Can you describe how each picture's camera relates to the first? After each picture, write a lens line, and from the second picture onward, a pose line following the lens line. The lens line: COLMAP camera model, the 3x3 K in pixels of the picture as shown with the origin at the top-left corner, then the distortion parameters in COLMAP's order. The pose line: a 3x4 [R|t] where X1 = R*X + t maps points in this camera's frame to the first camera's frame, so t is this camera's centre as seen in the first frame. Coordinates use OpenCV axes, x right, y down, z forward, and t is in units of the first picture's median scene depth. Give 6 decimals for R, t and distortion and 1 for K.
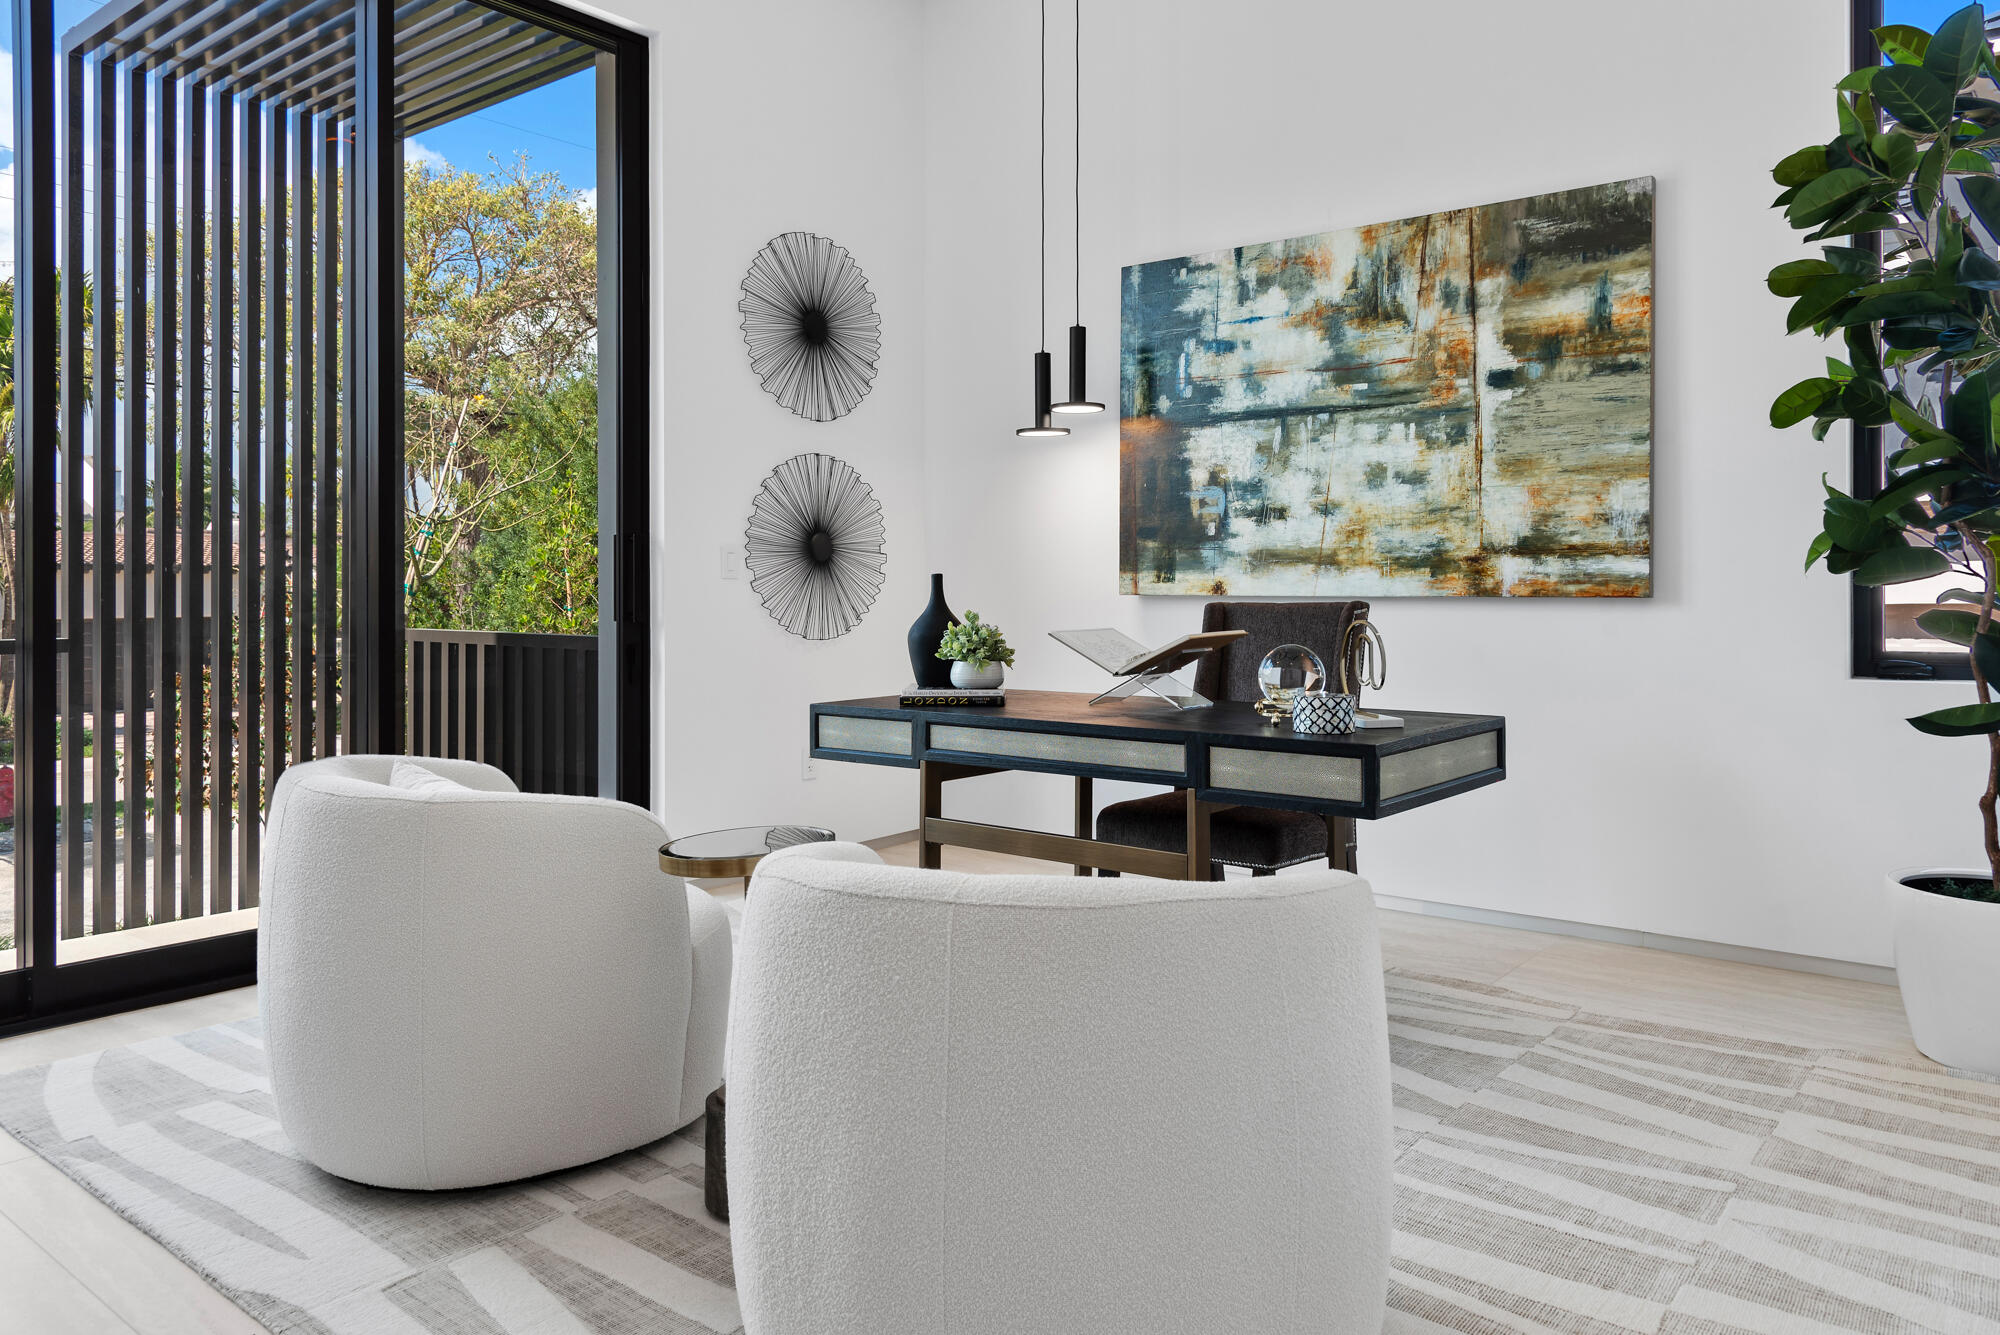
lens RADIAL K [[1392.4, 0, 1005.7], [0, 1392.4, 593.4], [0, 0, 1]] dist [0.031441, -0.010236]
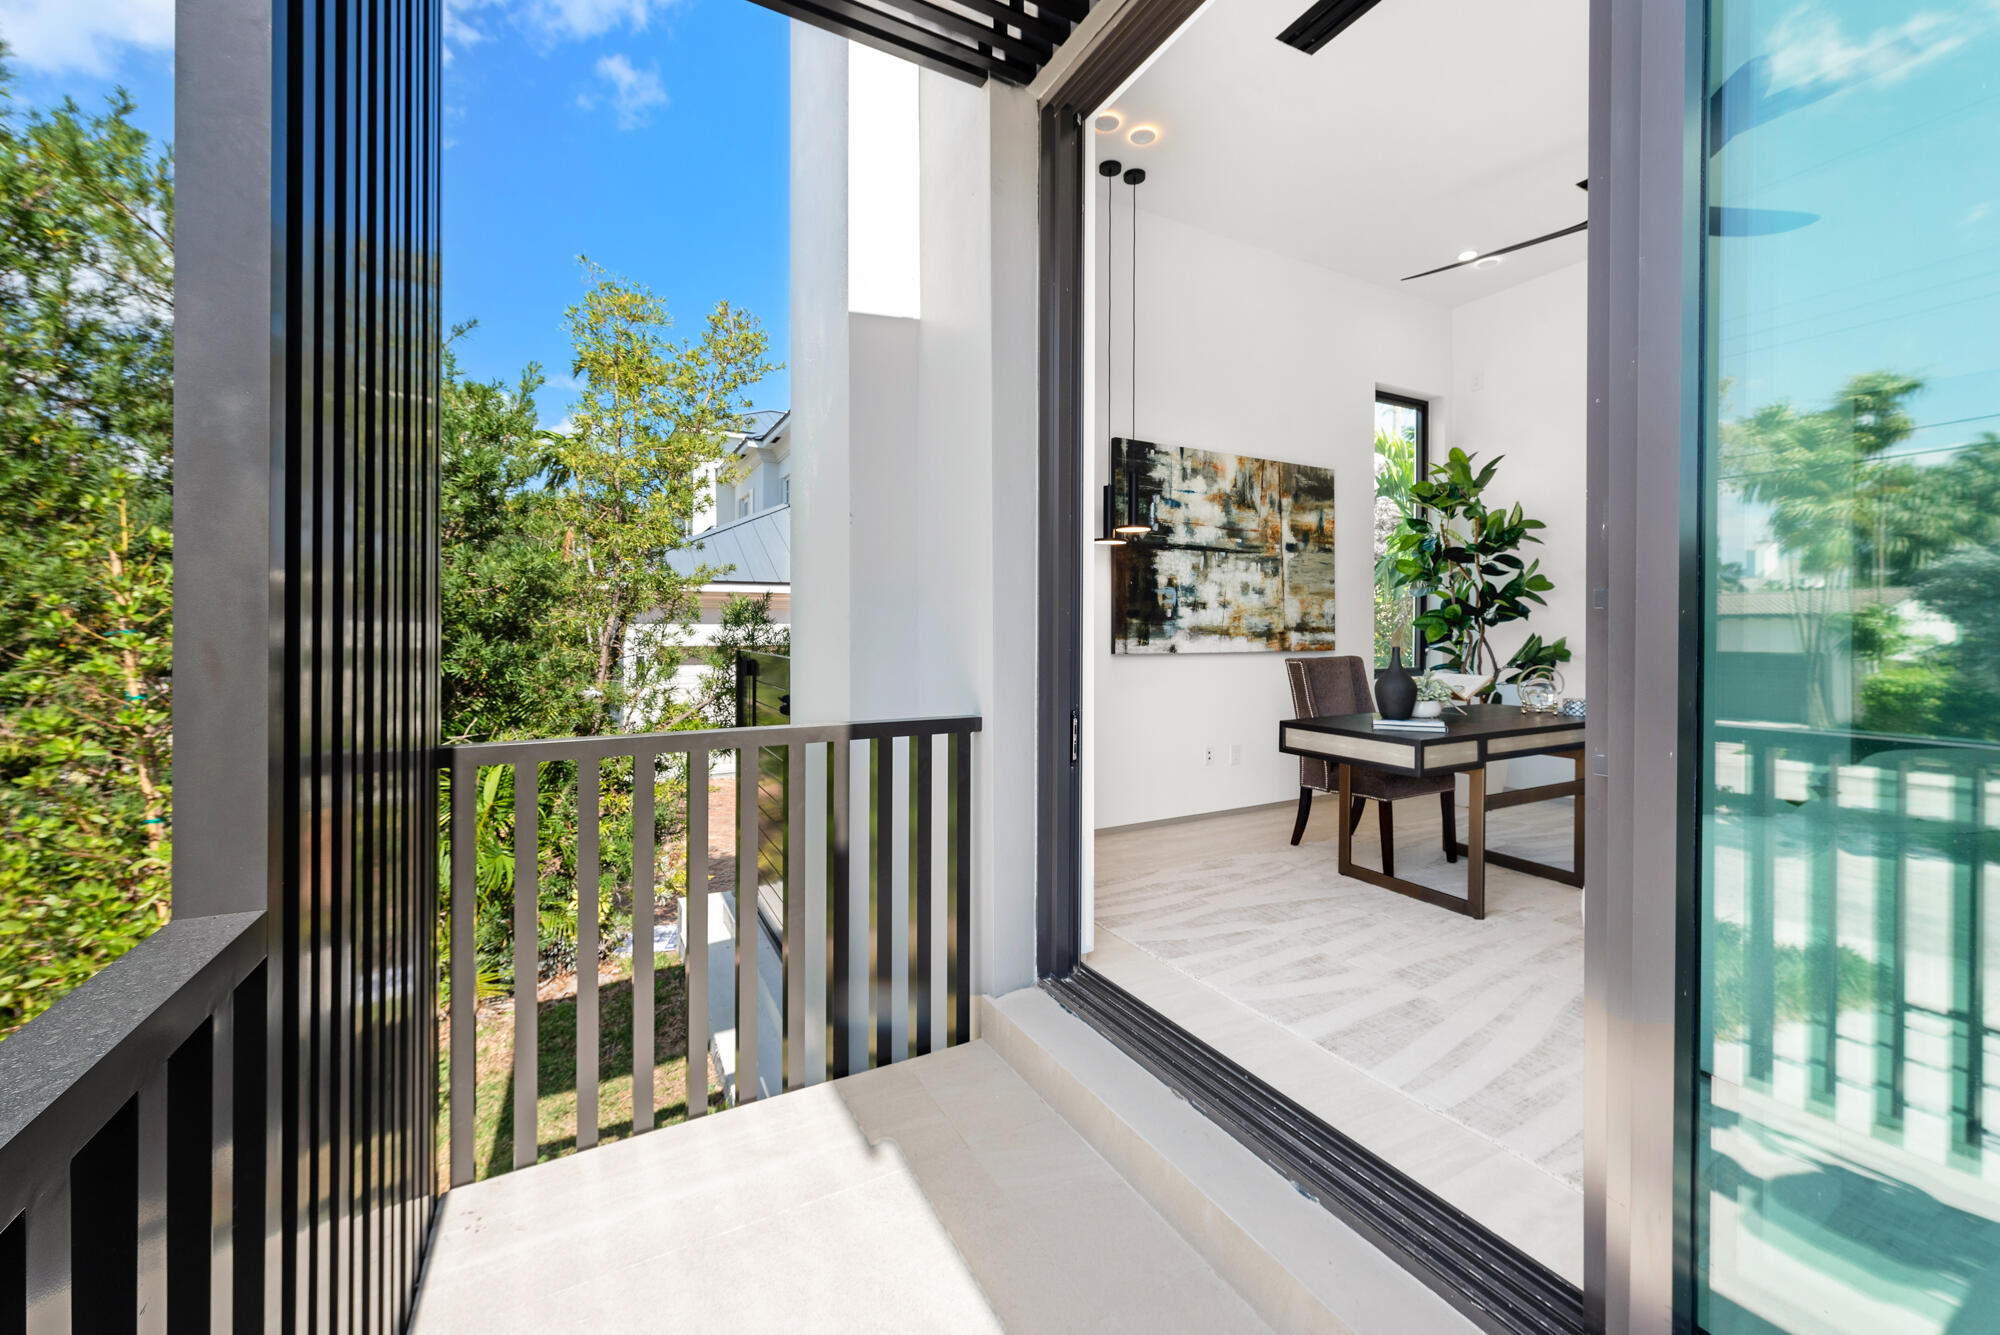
lens RADIAL K [[790.6, 0, 1007.9], [0, 790.6, 635.3], [0, 0, 1]] dist [0.000933, -0.000087]
pose [[0.377842, -0.001585, 0.925869, -0.884334], [0.007509, 0.999971, -0.001353, -0.022554], [-0.925840, 0.007464, 0.377843, 0.924177]]
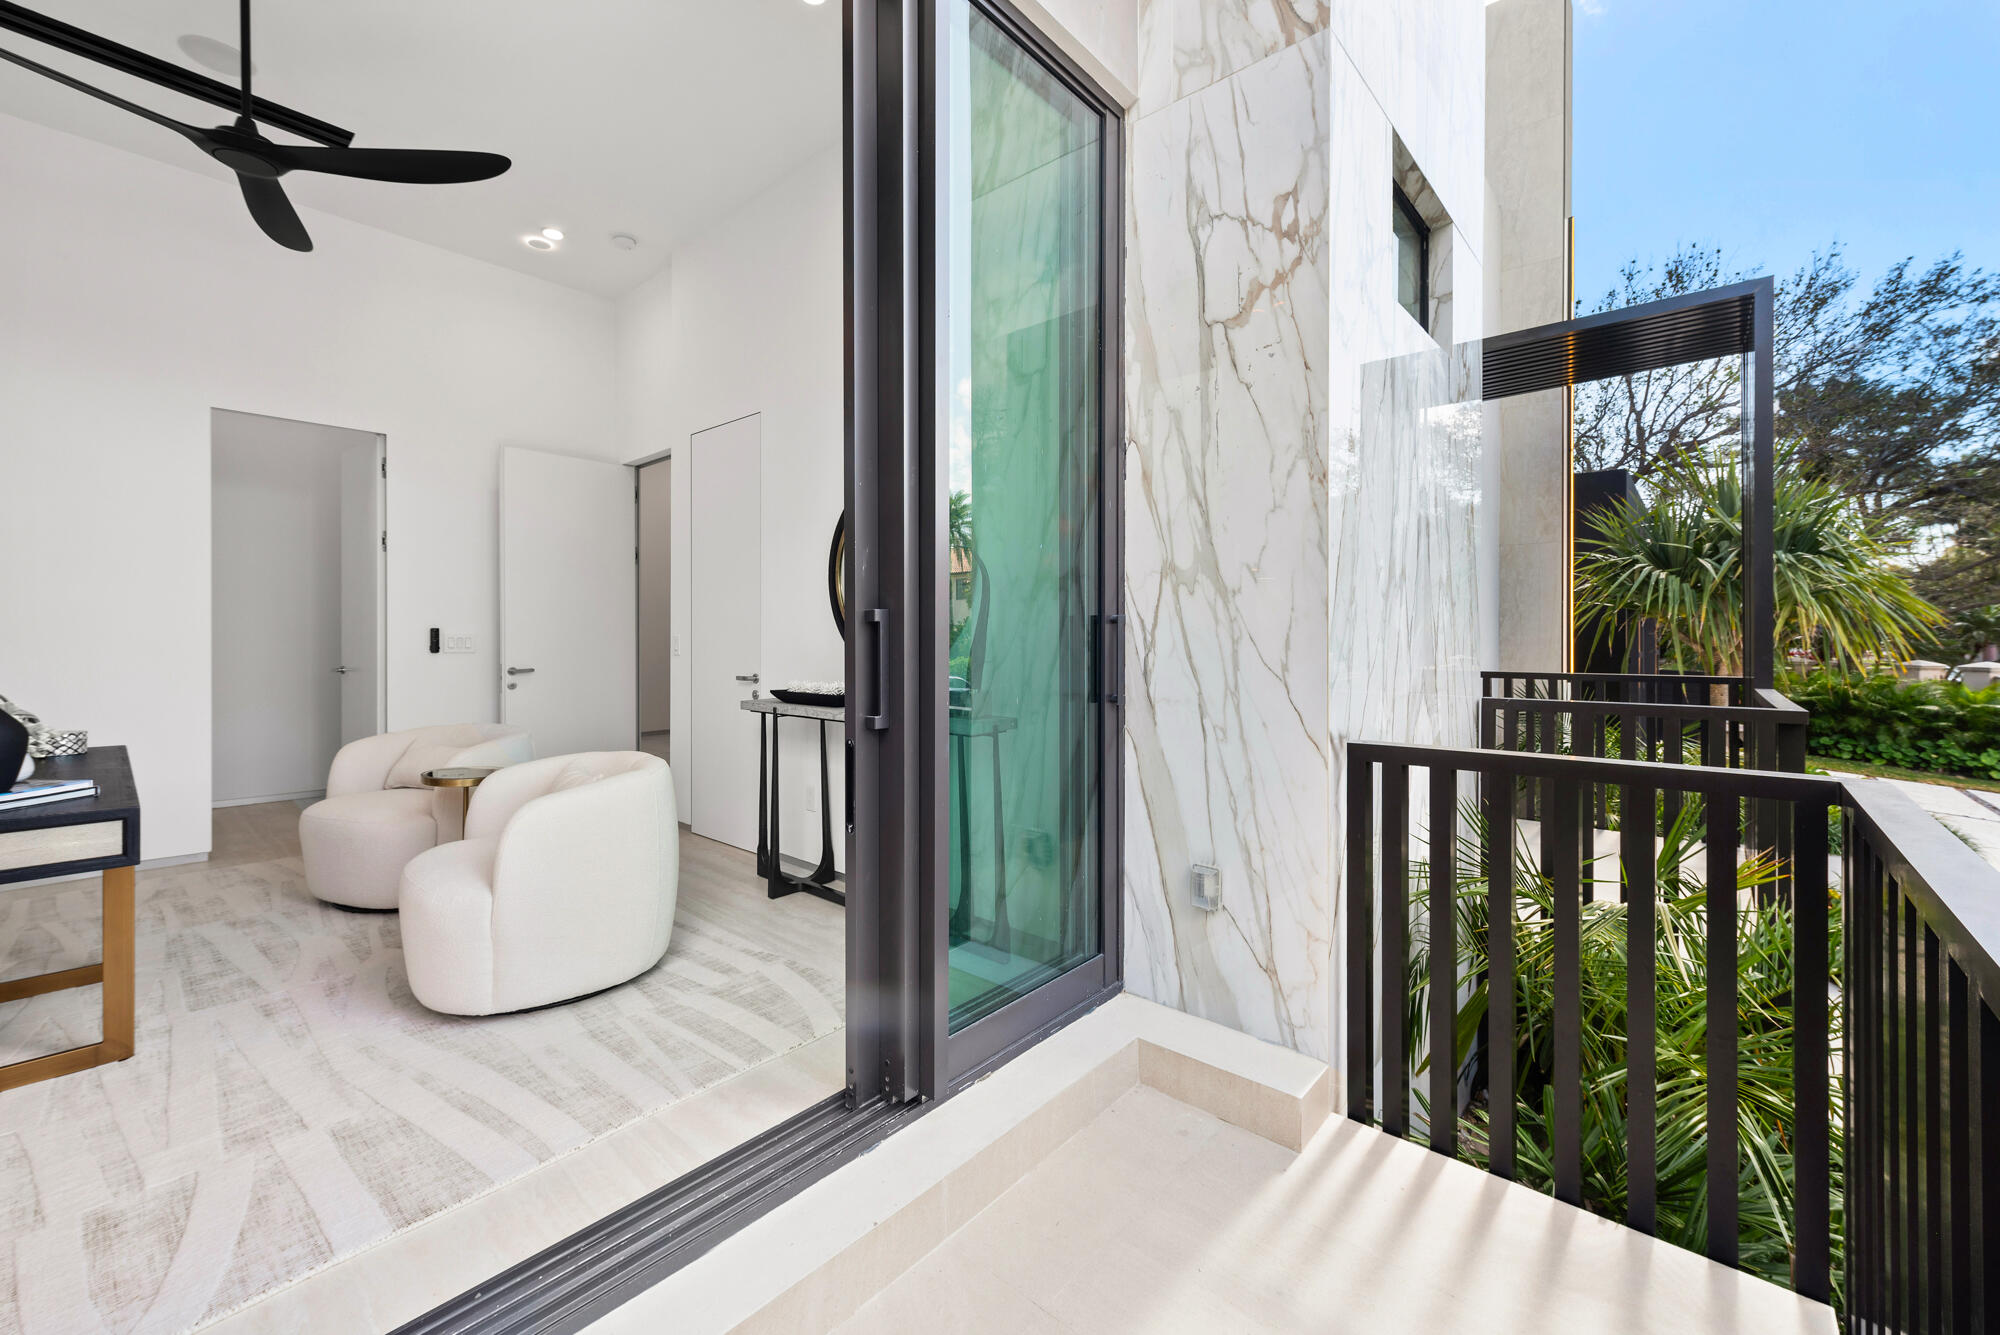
lens RADIAL K [[790.6, 0, 991.0], [0, 790.6, 639.7], [0, 0, 1]] dist [0.000933, -0.000087]
pose [[-0.999488, 0.005557, 0.031515, -0.616607], [0.006000, 0.999884, 0.013977, -0.029644], [-0.031434, 0.014159, -0.999406, 1.282892]]
